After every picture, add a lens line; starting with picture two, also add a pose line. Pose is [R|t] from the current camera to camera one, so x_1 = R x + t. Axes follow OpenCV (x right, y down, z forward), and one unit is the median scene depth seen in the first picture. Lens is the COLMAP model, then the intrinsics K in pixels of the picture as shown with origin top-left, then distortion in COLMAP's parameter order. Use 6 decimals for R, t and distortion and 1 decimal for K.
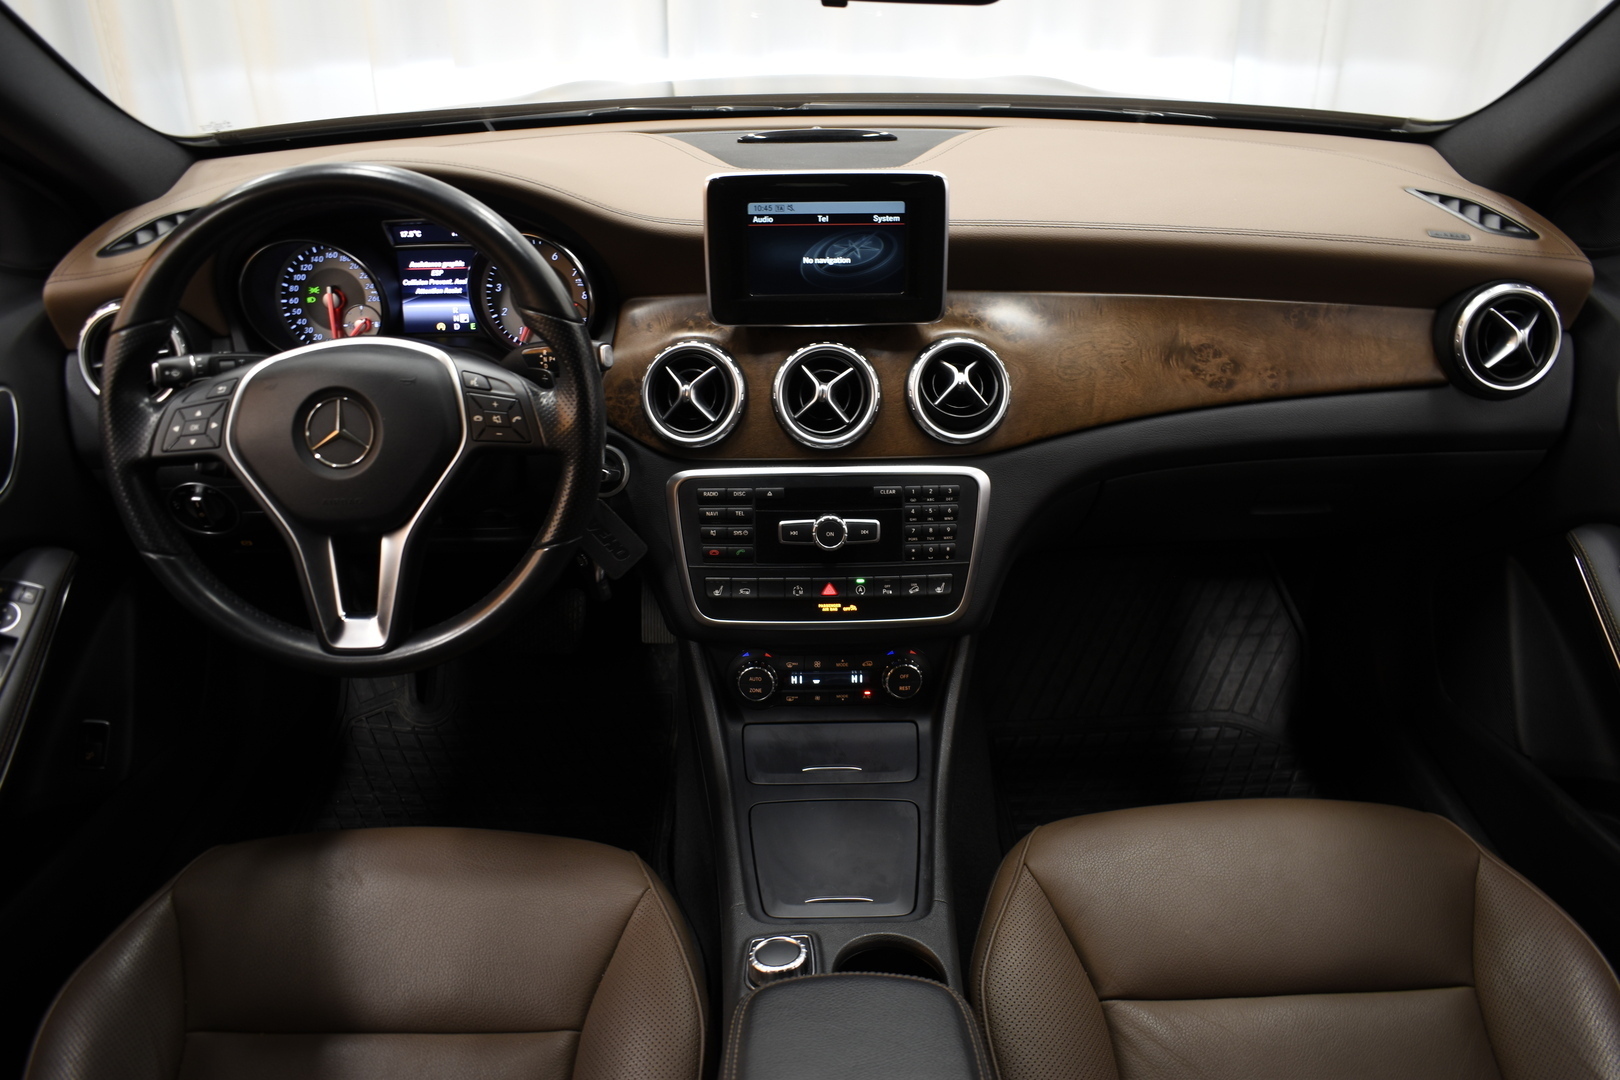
lens RADIAL K [[1242.4, 0, 810.0], [0, 1242.4, 540.0], [0, 0, 1]] dist [-0.096684, 0.010667]
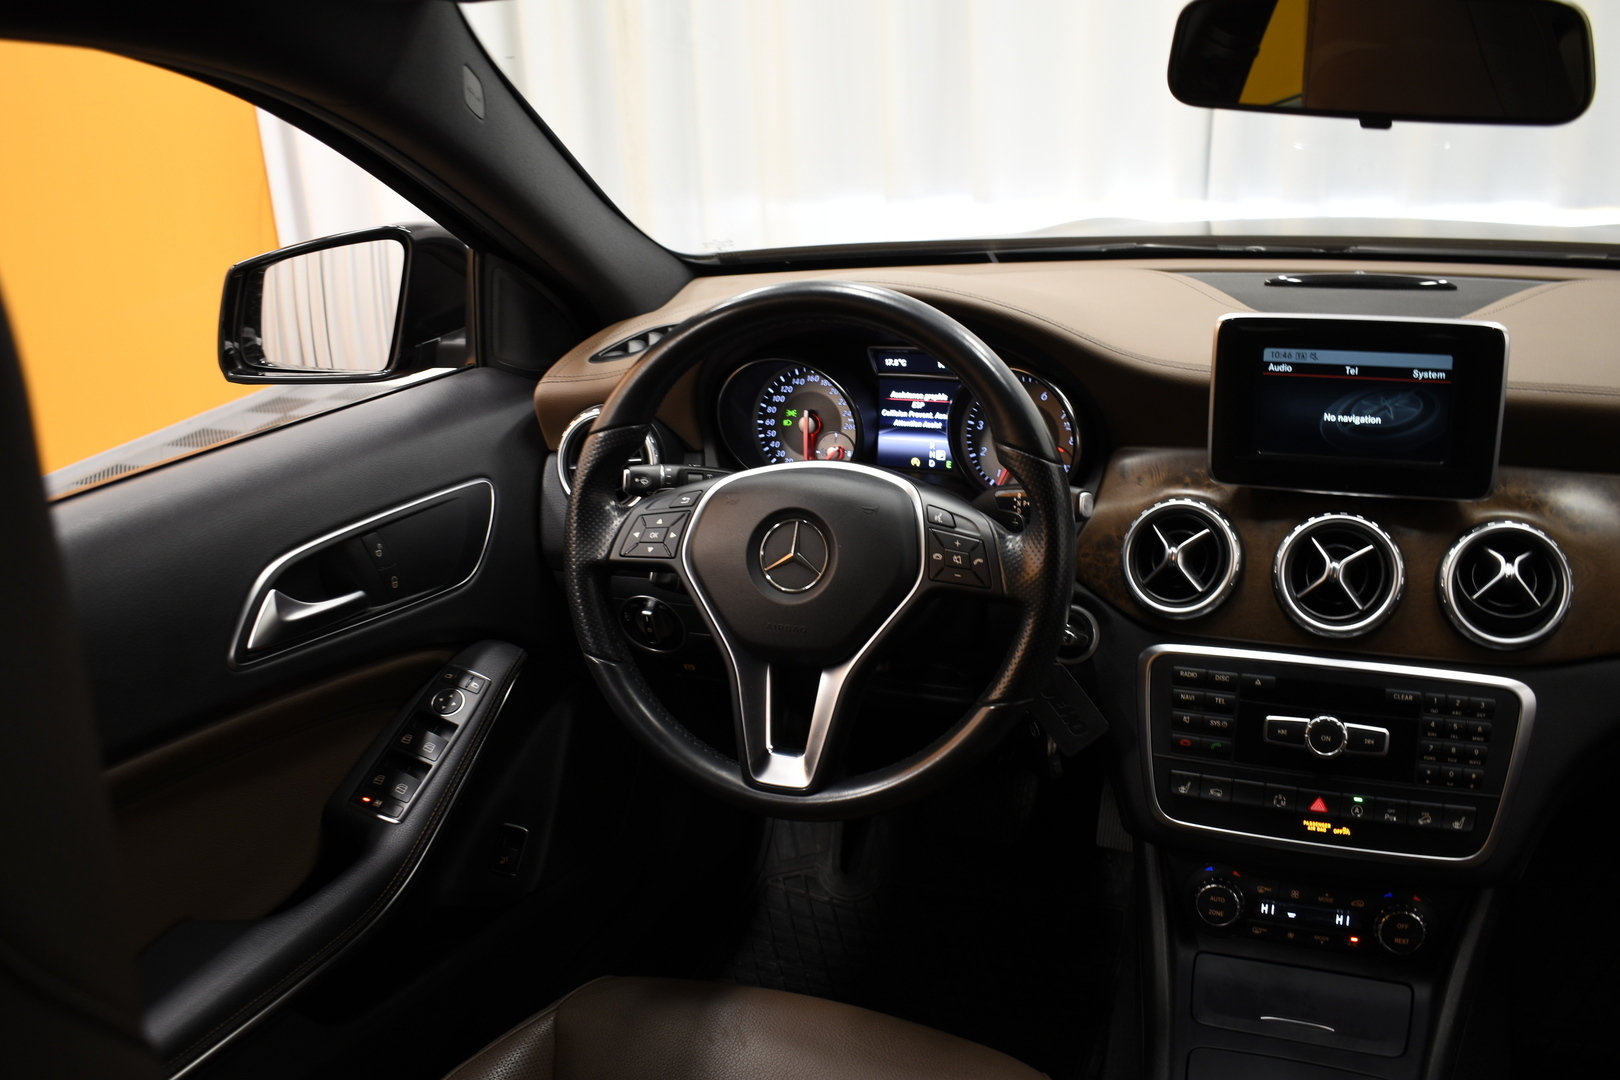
lens RADIAL K [[1422.7, 0, 810.0], [0, 1422.7, 540.0], [0, 0, 1]] dist [-0.088393, 0.001227]
pose [[0.928099, 0.091367, -0.360949, 0.022481], [-0.141275, 0.983345, -0.114341, 0.021114], [0.344490, 0.157113, 0.925550, -0.020468]]
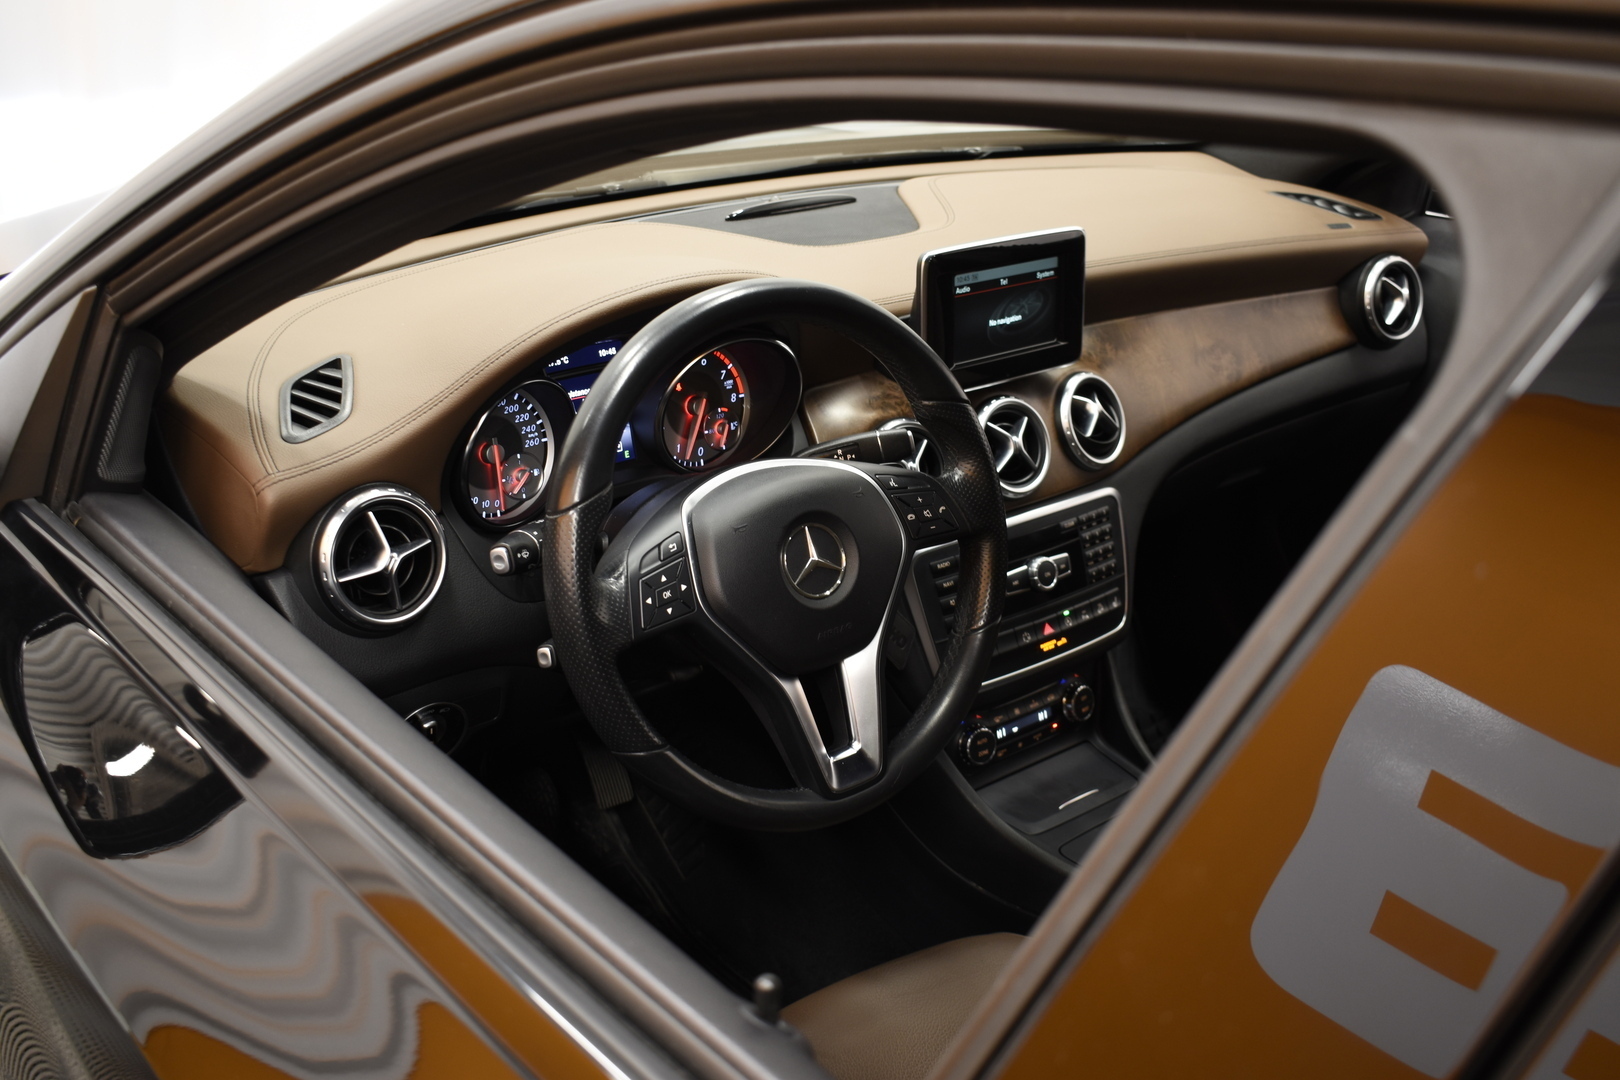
lens RADIAL K [[1619.4, 0, 810.8], [0, 1619.4, 534.9], [0, 0, 1]] dist [-0.008259, -0.003312]
pose [[0.787245, -0.217142, 0.577143, -0.917409], [0.264539, 0.964373, 0.001990, -0.092074], [-0.557014, 0.151110, 0.816640, -0.009733]]
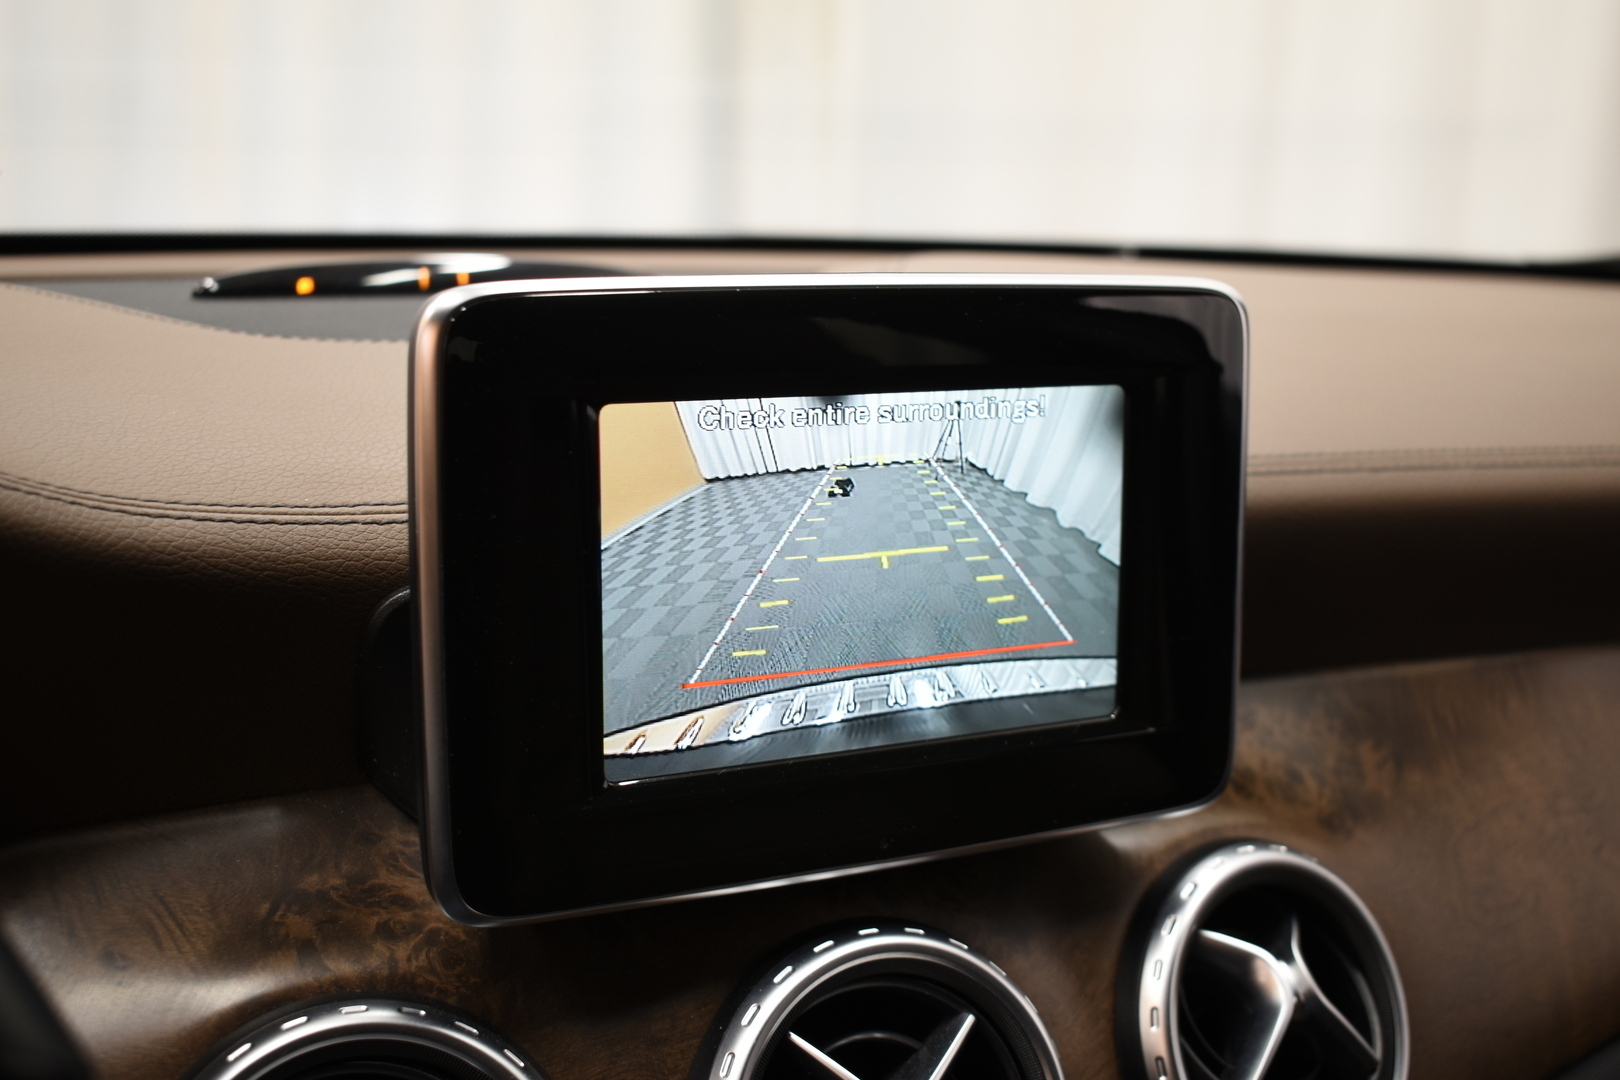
lens RADIAL K [[2146.2, 0, 810.0], [0, 2146.2, 540.0], [0, 0, 1]] dist [0.018307, 0.036078]
pose [[0.875238, -0.055025, 0.480553, -0.208504], [0.173155, 0.963309, -0.205067, -0.146630], [-0.451637, 0.262692, 0.852653, 0.589509]]
